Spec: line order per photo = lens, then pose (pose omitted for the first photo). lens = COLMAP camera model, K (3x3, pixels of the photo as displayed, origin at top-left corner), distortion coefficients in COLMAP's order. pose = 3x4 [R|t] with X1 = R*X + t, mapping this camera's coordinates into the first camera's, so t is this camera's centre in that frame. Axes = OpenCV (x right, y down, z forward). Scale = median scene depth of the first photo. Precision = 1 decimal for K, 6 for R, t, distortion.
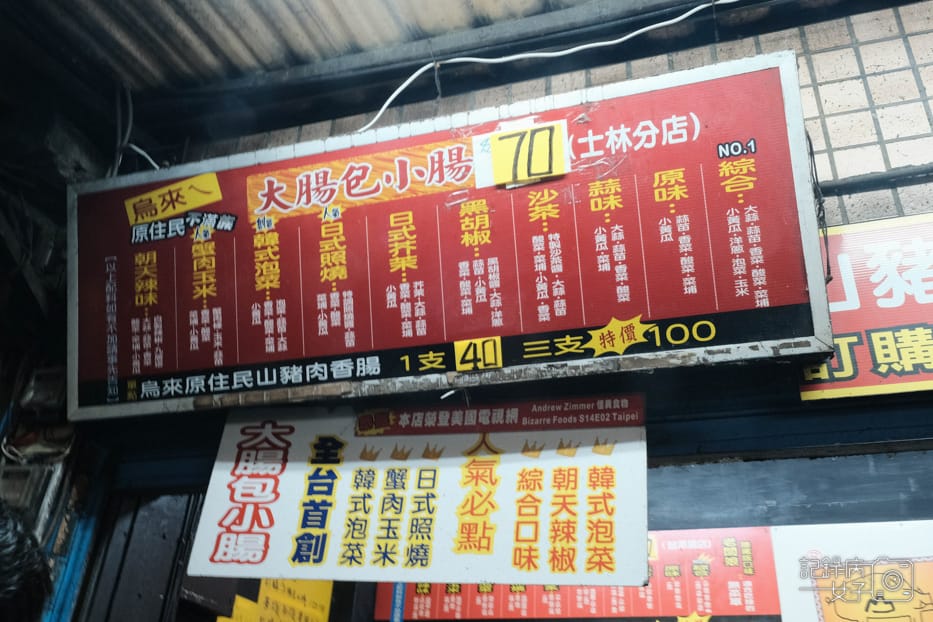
lens RADIAL K [[835.7, 0, 467.3], [0, 835.7, 323.7], [0, 0, 1]] dist [0.004907, -0.008432]
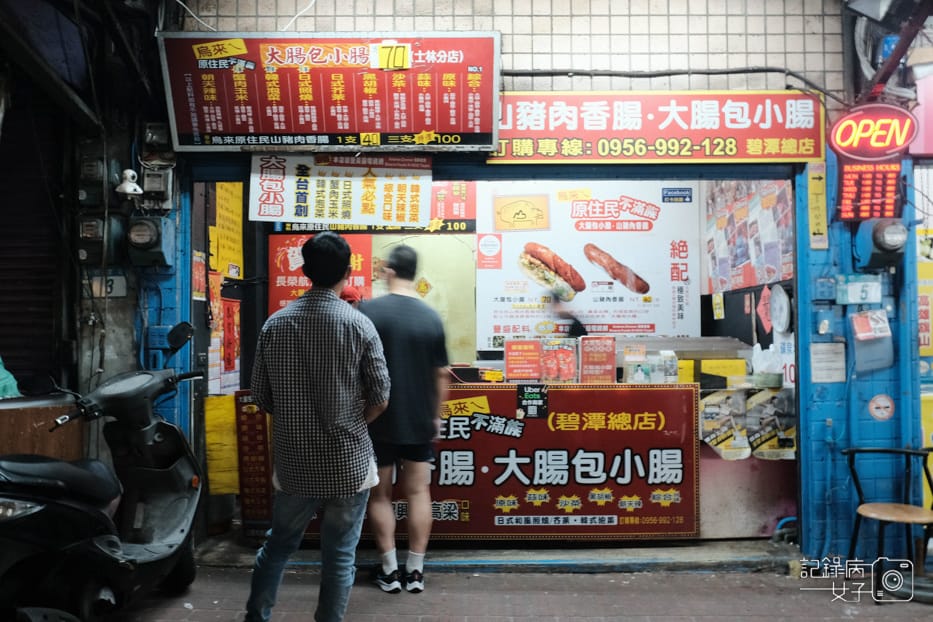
lens RADIAL K [[696.6, 0, 466.3], [0, 696.6, 338.1], [0, 0, 1]] dist [-0.077562, 0.001255]
pose [[0.951525, -0.056243, 0.302385, -0.362527], [-0.109231, 0.857258, 0.503167, -0.511986], [-0.287522, -0.511806, 0.809559, -1.050816]]
